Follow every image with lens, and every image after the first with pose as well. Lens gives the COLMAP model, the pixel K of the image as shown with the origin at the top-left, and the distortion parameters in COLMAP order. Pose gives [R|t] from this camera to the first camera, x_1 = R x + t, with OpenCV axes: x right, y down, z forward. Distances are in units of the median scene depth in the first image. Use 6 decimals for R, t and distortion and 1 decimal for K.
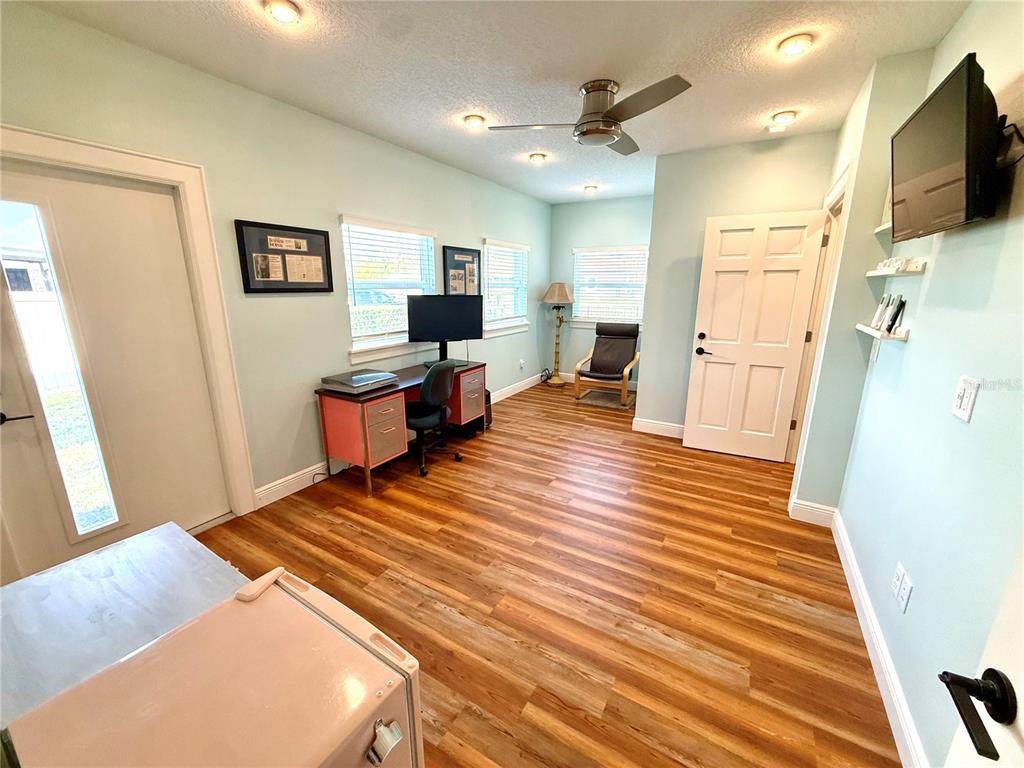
lens RADIAL K [[407.3, 0, 509.1], [0, 407.3, 384.0], [0, 0, 1]] dist [-0.001871, -0.000270]
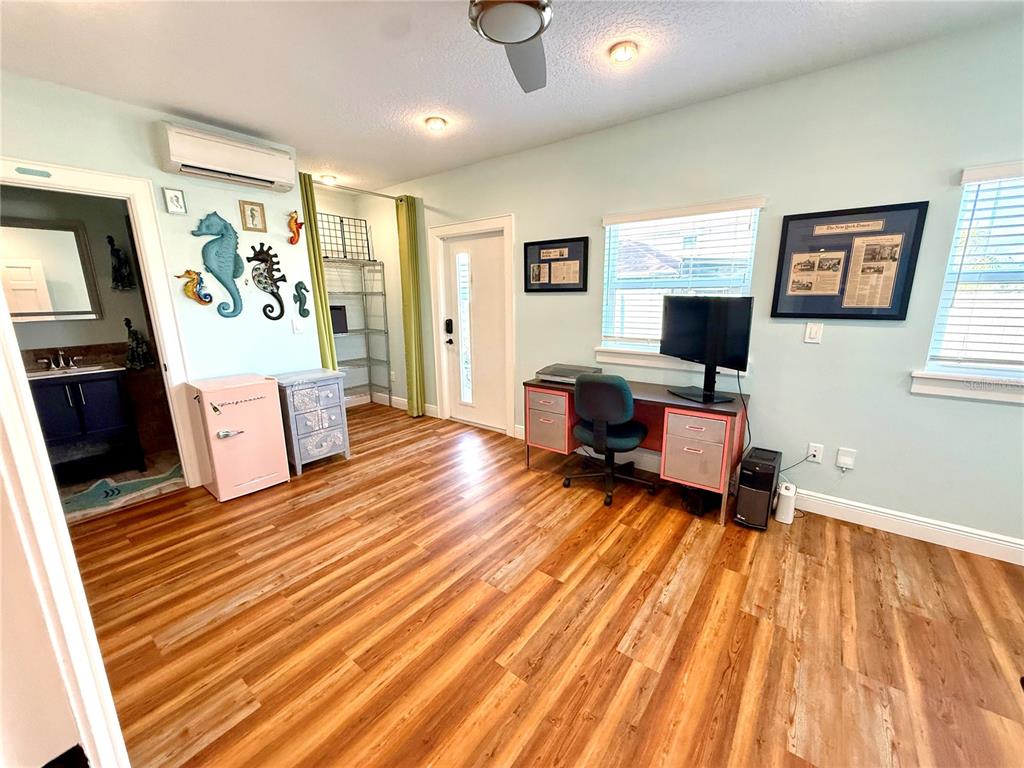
lens RADIAL K [[407.3, 0, 509.1], [0, 407.3, 384.0], [0, 0, 1]] dist [-0.001871, -0.000270]
pose [[-0.122962, 0.213806, -0.969107, 0.773090], [-0.225117, 0.945052, 0.237062, -0.221671], [0.966542, 0.247312, -0.068075, 1.016631]]
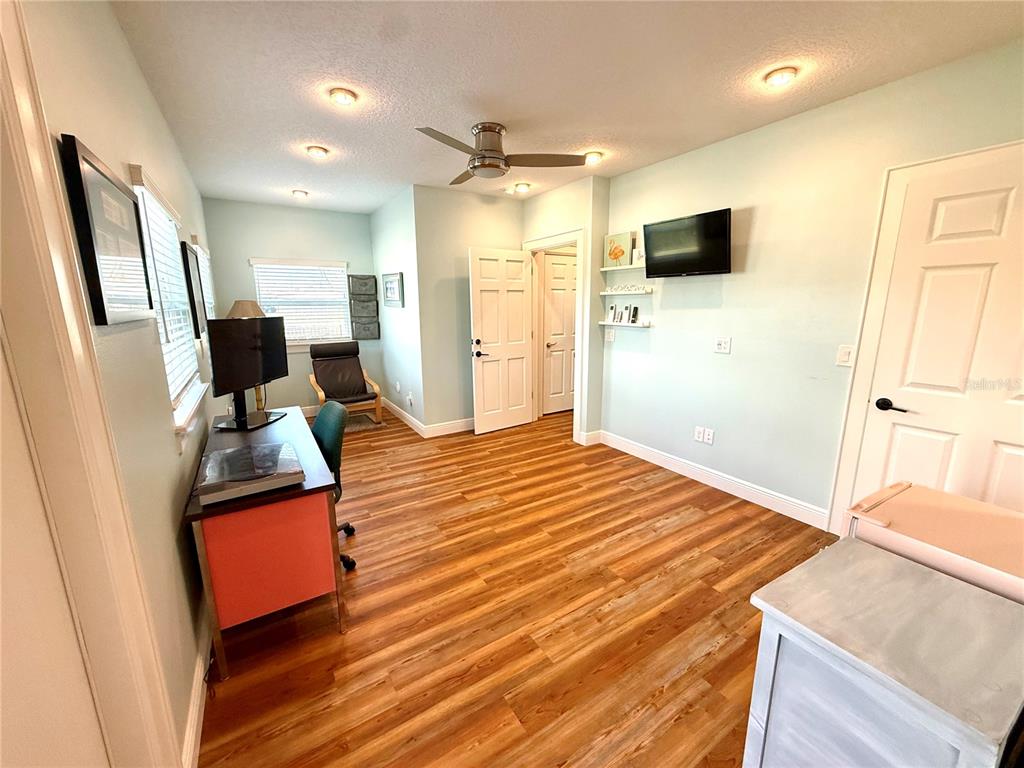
lens RADIAL K [[407.3, 0, 509.1], [0, 407.3, 384.0], [0, 0, 1]] dist [-0.001871, -0.000270]
pose [[0.461105, -0.181908, 0.868500, -0.739852], [0.218378, 0.971922, 0.087628, -0.103394], [-0.860054, 0.149256, 0.487882, 0.427642]]
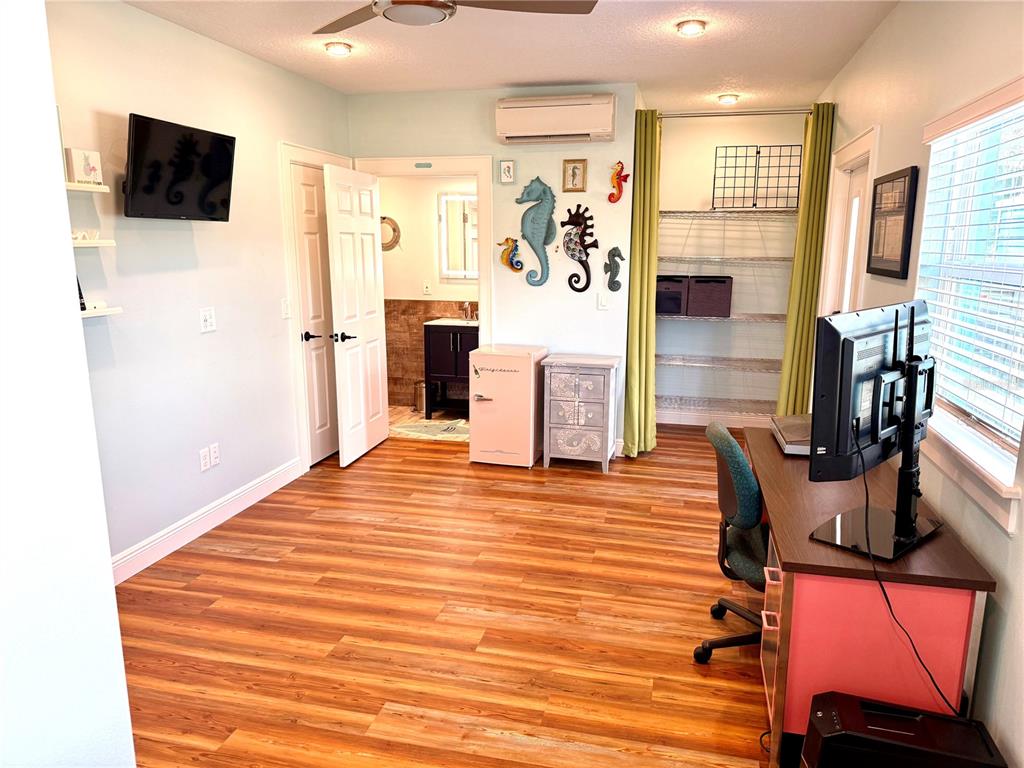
lens RADIAL K [[708.5, 0, 513.7], [0, 708.5, 389.8], [0, 0, 1]] dist [0.177859, -0.400840]
pose [[-0.956882, 0.051041, -0.285958, 0.349584], [-0.075687, 0.906626, 0.415092, -0.482953], [0.280443, 0.418837, -0.863671, 1.873189]]
